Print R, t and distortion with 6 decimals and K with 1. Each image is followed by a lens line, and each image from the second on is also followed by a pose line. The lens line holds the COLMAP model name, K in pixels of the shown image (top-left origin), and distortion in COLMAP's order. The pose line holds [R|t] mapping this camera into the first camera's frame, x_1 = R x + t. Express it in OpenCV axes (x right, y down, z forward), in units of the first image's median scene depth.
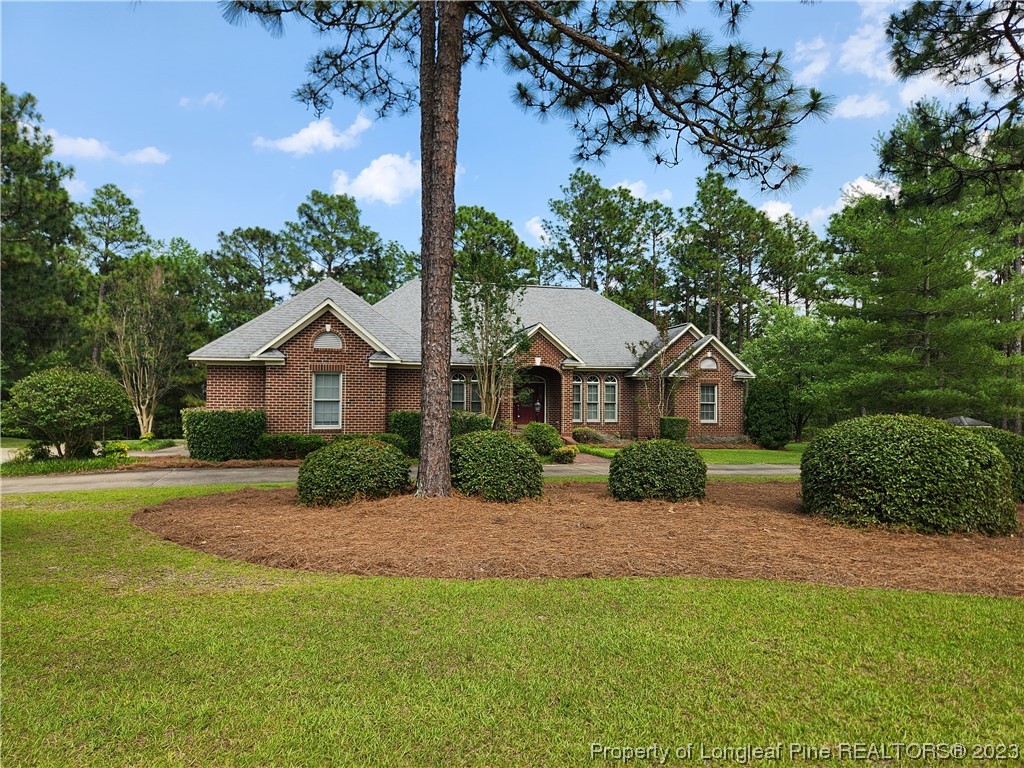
lens RADIAL K [[689.6, 0, 512.0], [0, 689.6, 384.8], [0, 0, 1]] dist [0.010959, -0.002640]
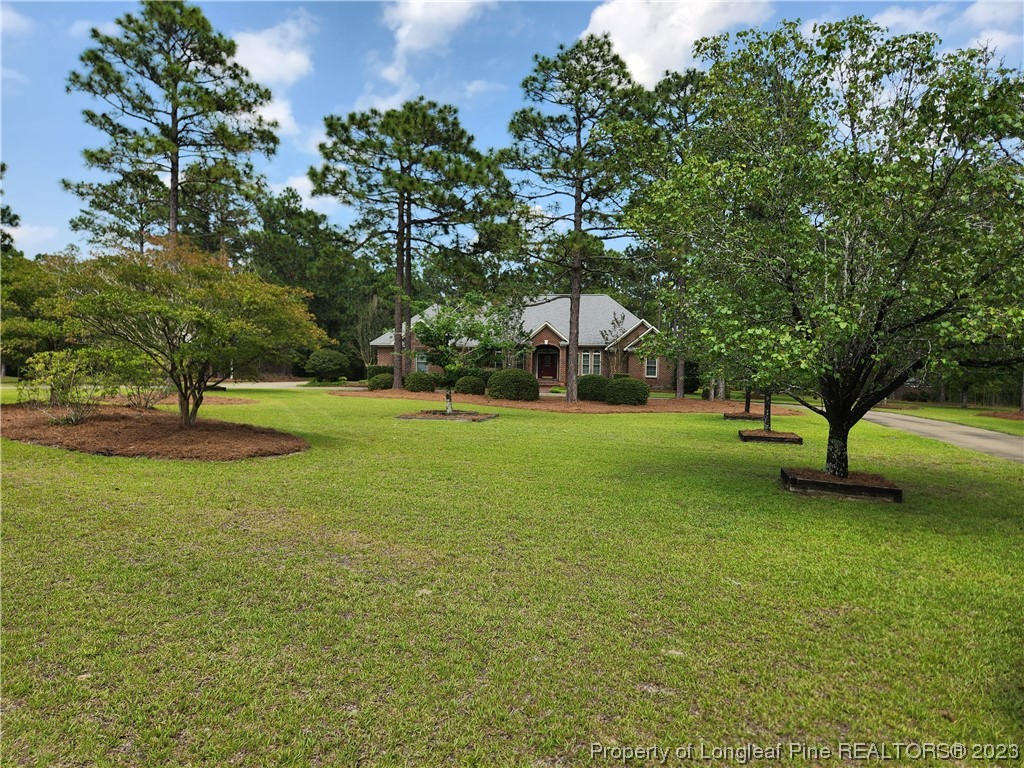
lens RADIAL K [[689.6, 0, 509.8], [0, 689.6, 384.5], [0, 0, 1]] dist [0.010959, -0.002640]
pose [[0.918752, 0.023336, -0.394146, 0.677989], [-0.002819, 0.998614, 0.052555, -0.017292], [0.394826, -0.047174, 0.917544, -0.740376]]
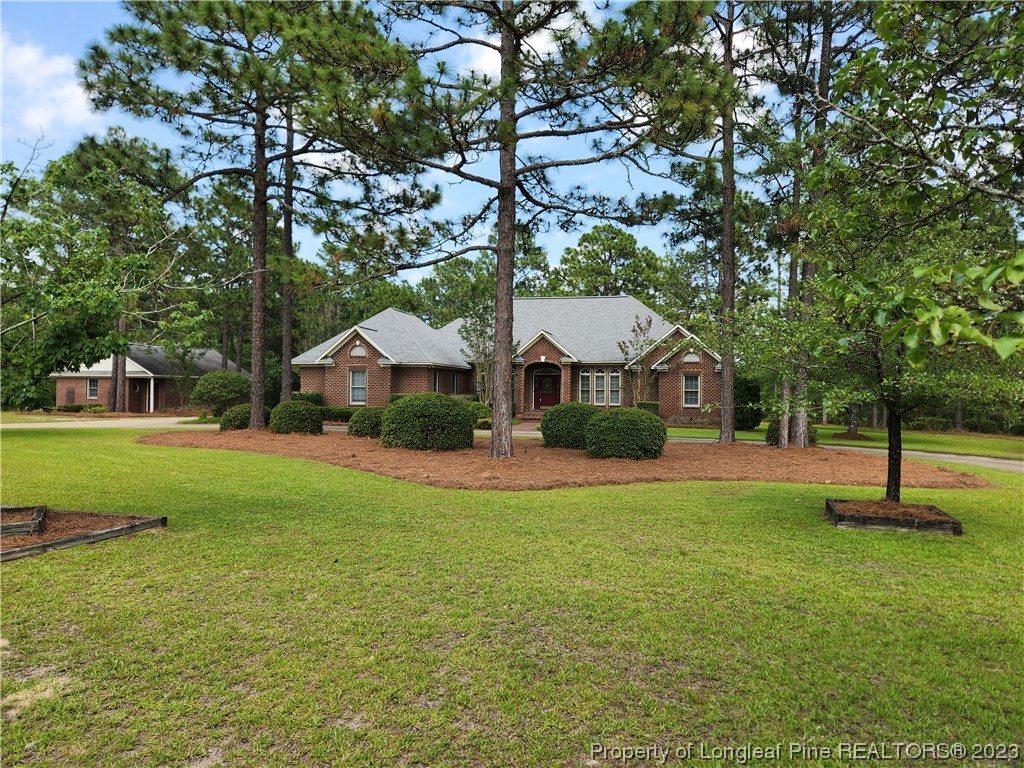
lens RADIAL K [[689.6, 0, 514.0], [0, 689.6, 382.4], [0, 0, 1]] dist [0.010959, -0.002640]
pose [[0.885231, -0.004903, -0.465126, 0.606692], [0.007742, 0.999961, 0.004193, 0.005480], [0.465088, -0.007313, 0.885234, -0.206916]]
